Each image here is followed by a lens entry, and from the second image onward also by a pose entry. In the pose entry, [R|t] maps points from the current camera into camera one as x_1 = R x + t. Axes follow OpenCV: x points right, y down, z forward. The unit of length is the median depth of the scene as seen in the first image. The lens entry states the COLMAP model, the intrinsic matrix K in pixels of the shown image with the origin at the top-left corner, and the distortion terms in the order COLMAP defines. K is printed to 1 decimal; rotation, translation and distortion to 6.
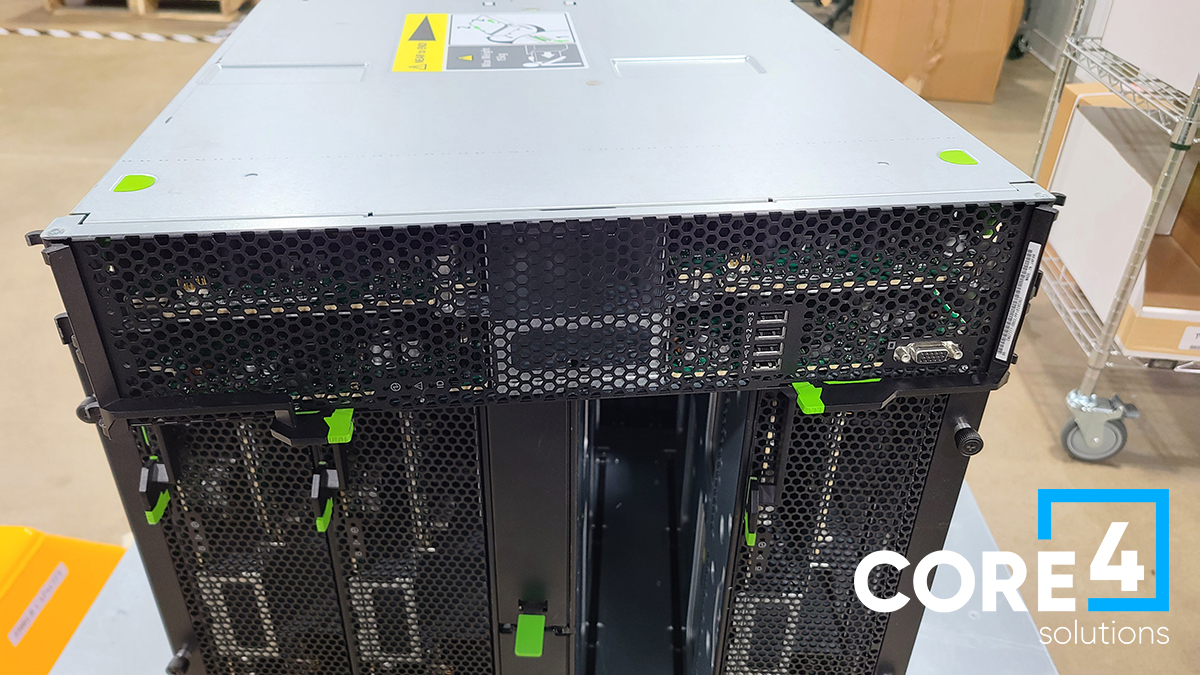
lens RADIAL K [[906.6, 0, 596.1], [0, 906.6, 343.2], [0, 0, 1]] dist [0.053461, -0.050908]
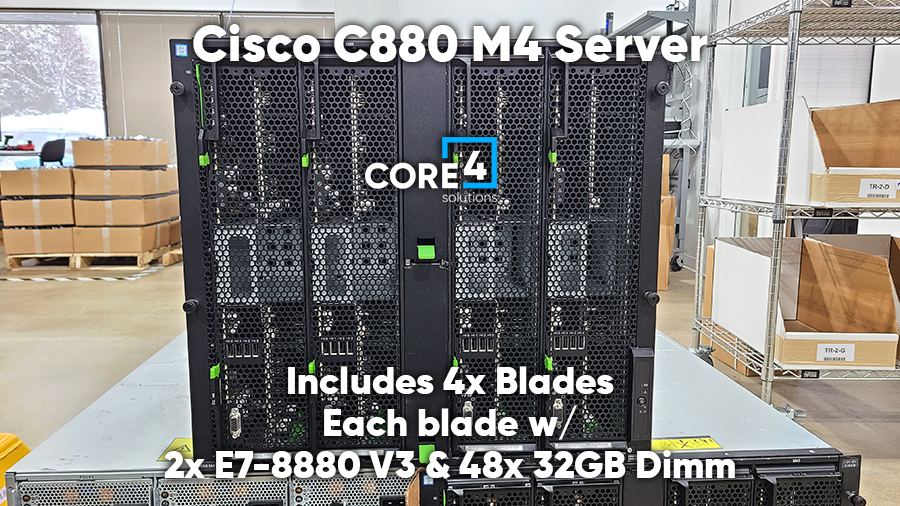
lens RADIAL K [[679.9, 0, 452.7], [0, 679.9, 265.6], [0, 0, 1]] dist [0.053461, -0.050908]
pose [[0.994917, -0.038583, 0.093009, -0.141874], [0.072745, 0.914075, -0.398967, 0.848884], [-0.069624, 0.403705, 0.912236, -0.087675]]
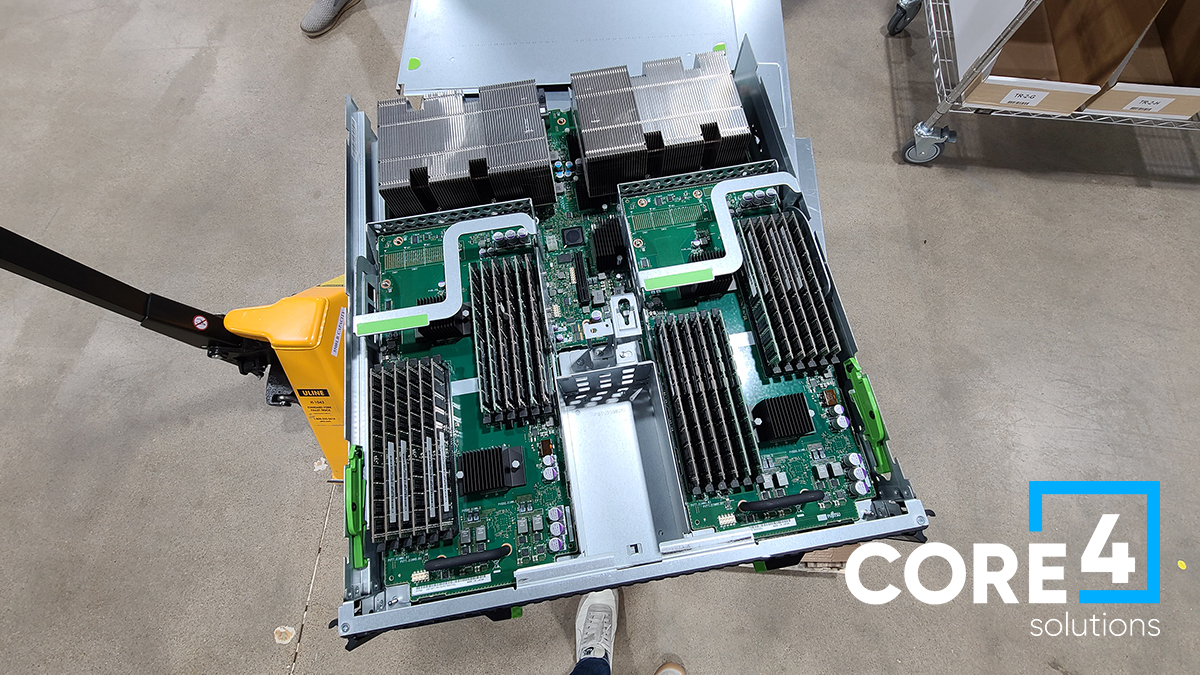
lens RADIAL K [[486.6, 0, 604.9], [0, 486.6, 334.9], [0, 0, 1]] dist [-0.001544, -0.002114]
pose [[0.999536, -0.010427, -0.028632, -0.008889], [0.026248, 0.771897, 0.635206, -0.726081], [0.015478, -0.635663, 0.771812, 0.393606]]
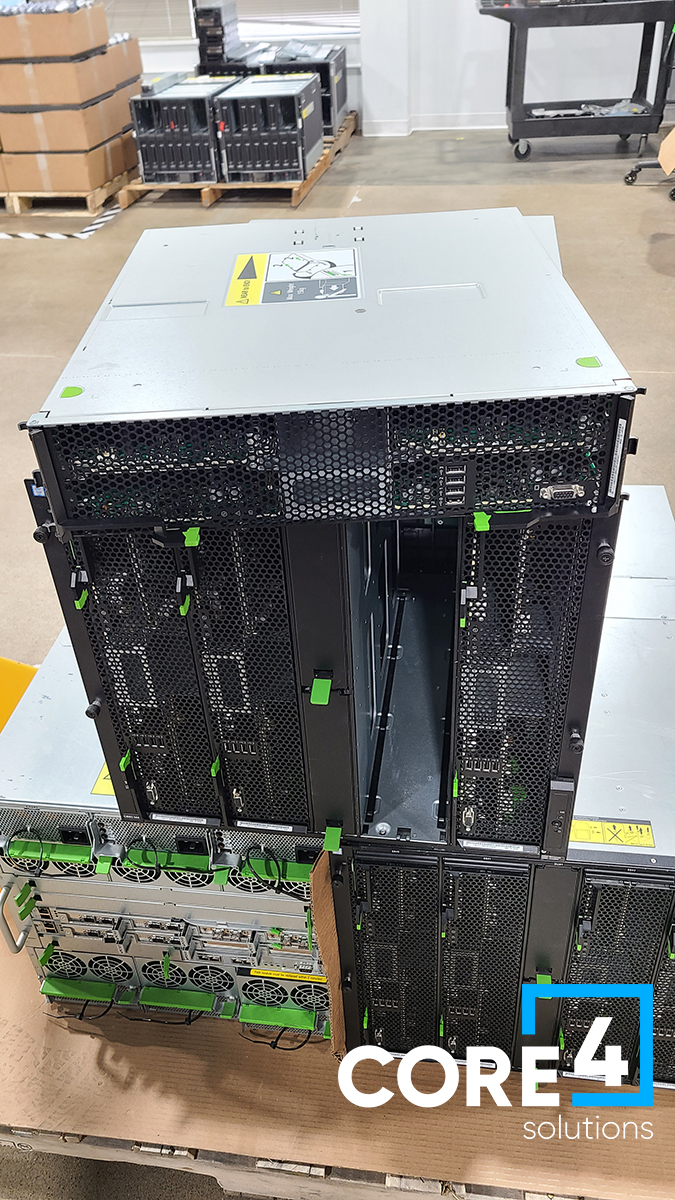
lens RADIAL K [[906.6, 0, 341.0], [0, 906.6, 595.1], [0, 0, 1]] dist [0.053461, -0.050908]
pose [[0.992634, 0.007353, -0.120930, 0.142778], [0.002189, 0.996905, 0.078591, 0.049232], [0.121134, -0.078277, 0.989545, -0.463028]]
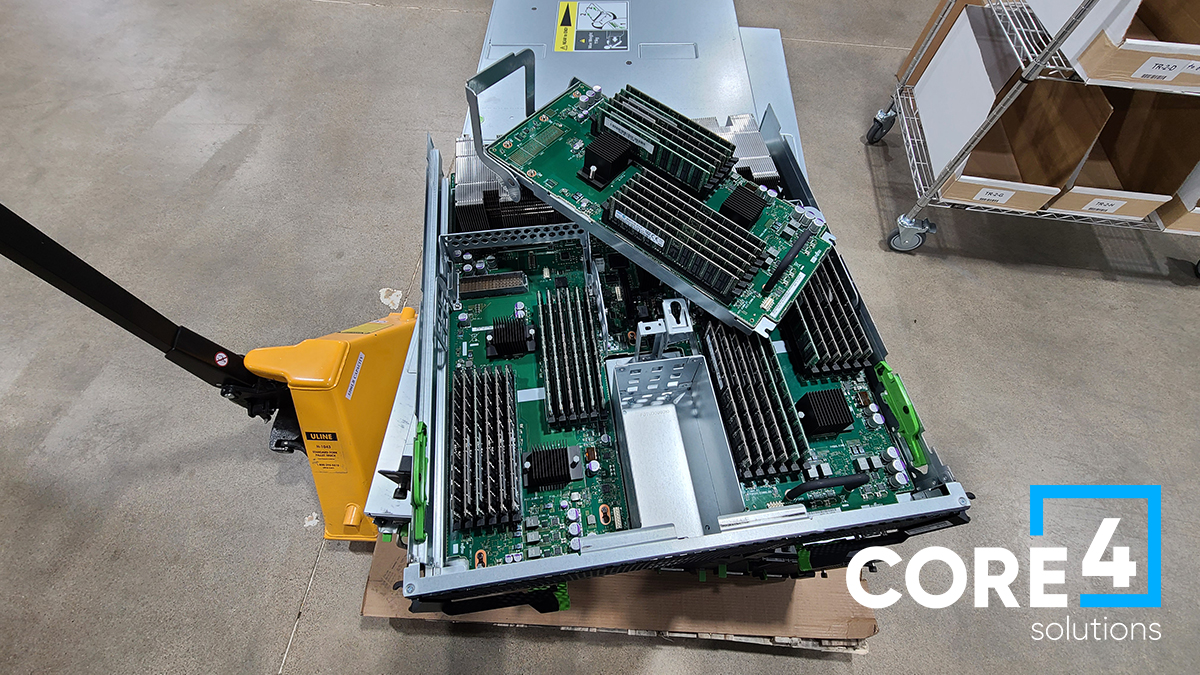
lens RADIAL K [[486.6, 0, 604.3], [0, 486.6, 335.7], [0, 0, 1]] dist [-0.001544, -0.002114]
pose [[0.999674, 0.024341, -0.007696, -0.114261], [-0.017497, 0.872791, 0.487781, -0.645178], [0.018590, -0.487488, 0.872932, 0.250861]]
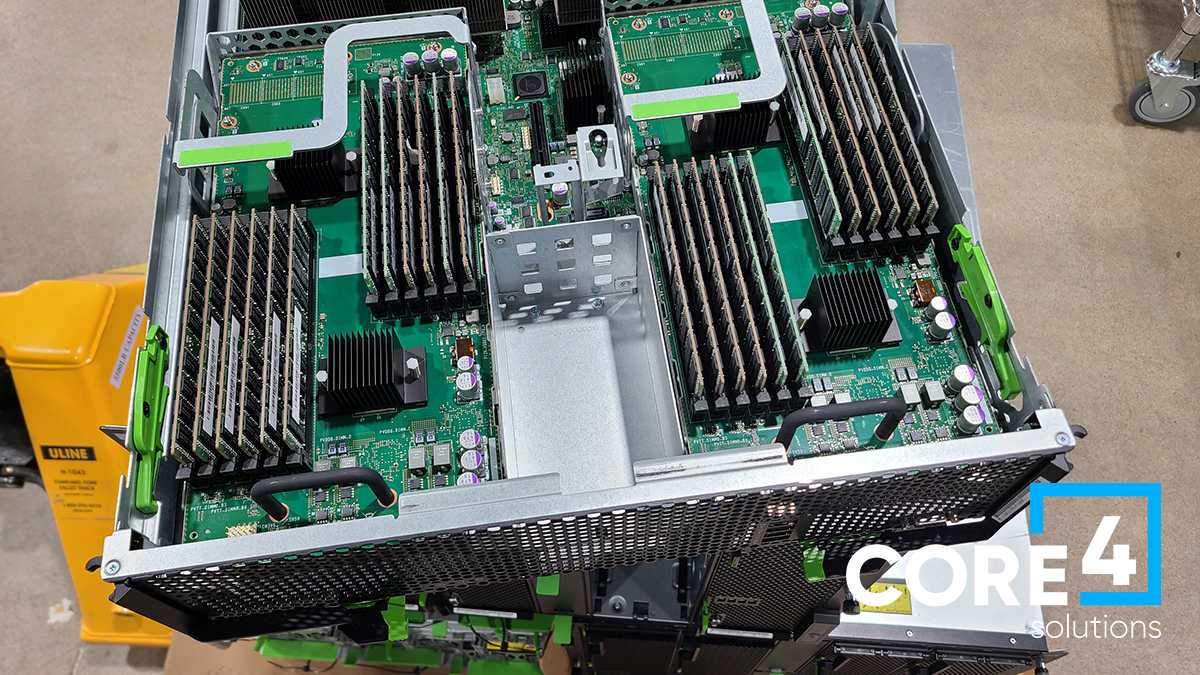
lens RADIAL K [[906.6, 0, 596.9], [0, 906.6, 345.8], [0, 0, 1]] dist [0.053461, -0.050908]
pose [[0.998662, 0.017396, -0.048699, 0.045941], [0.009625, 0.862742, 0.505553, -0.562716], [0.050809, -0.505346, 0.861420, 0.124509]]
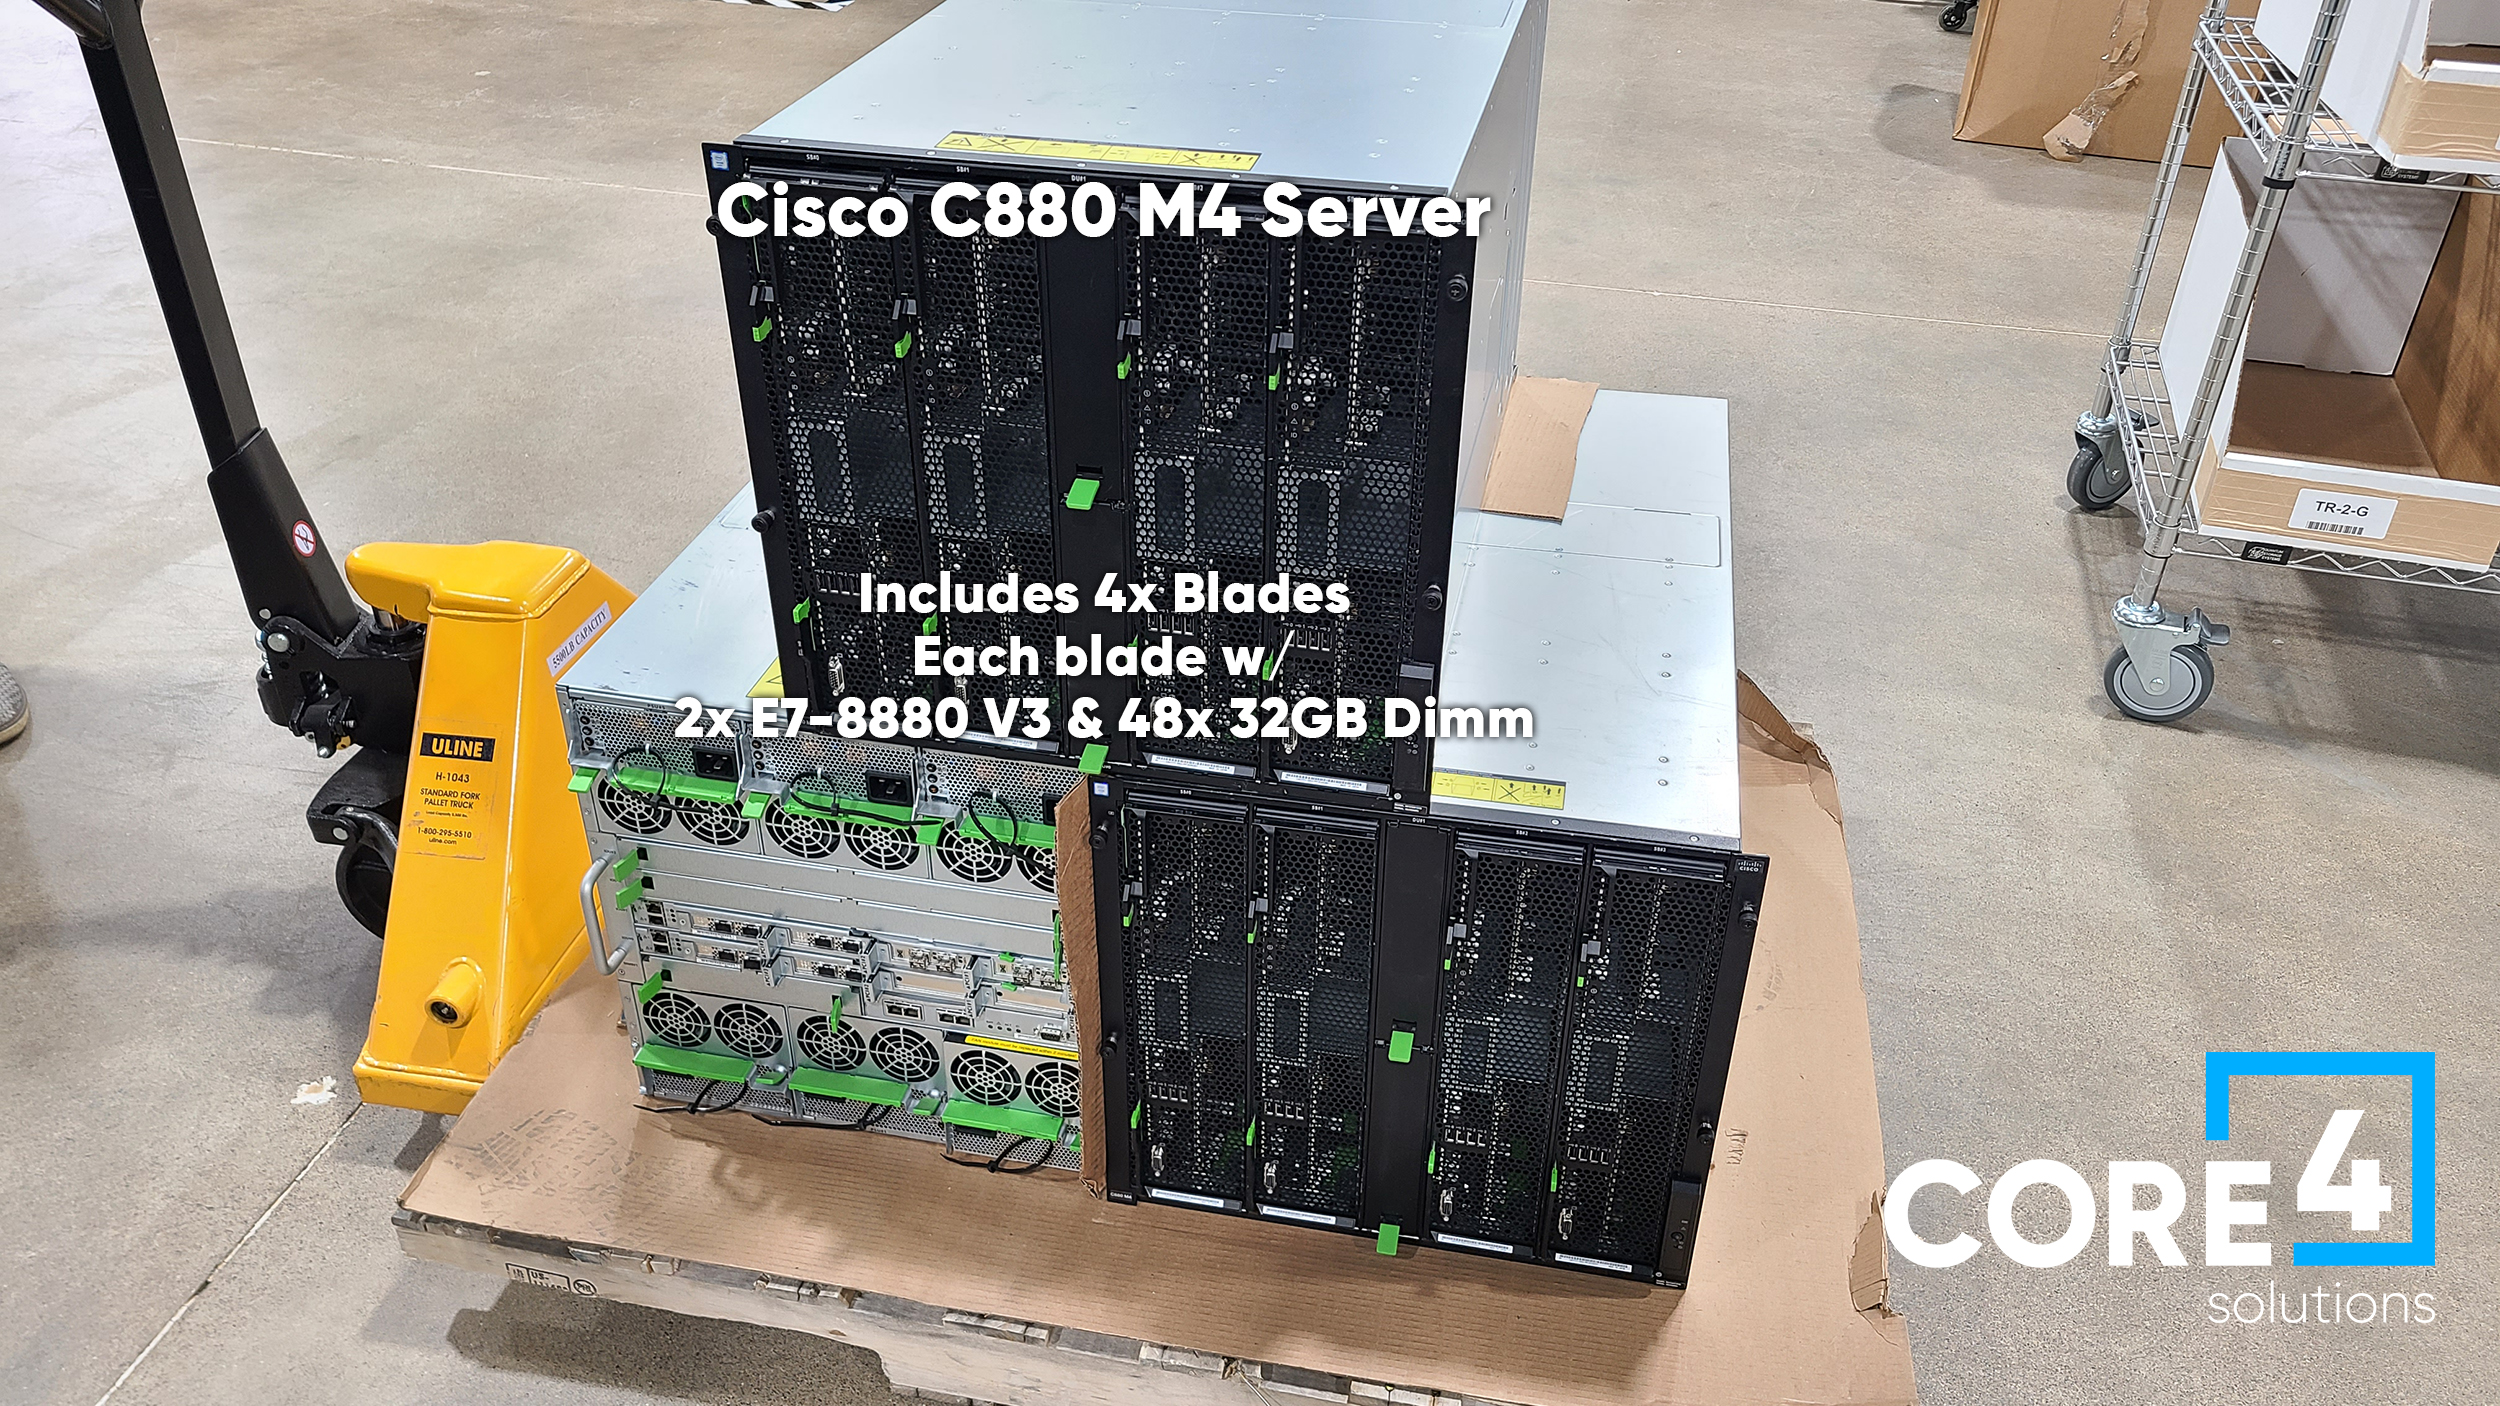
lens RADIAL K [[1888.7, 0, 1258.3], [0, 1888.7, 725.2], [0, 0, 1]] dist [0.053461, -0.050908]
pose [[0.985671, 0.087355, -0.144298, 0.483957], [-0.084699, 0.996106, 0.024464, 0.533042], [0.145873, -0.011891, 0.989232, -1.181371]]
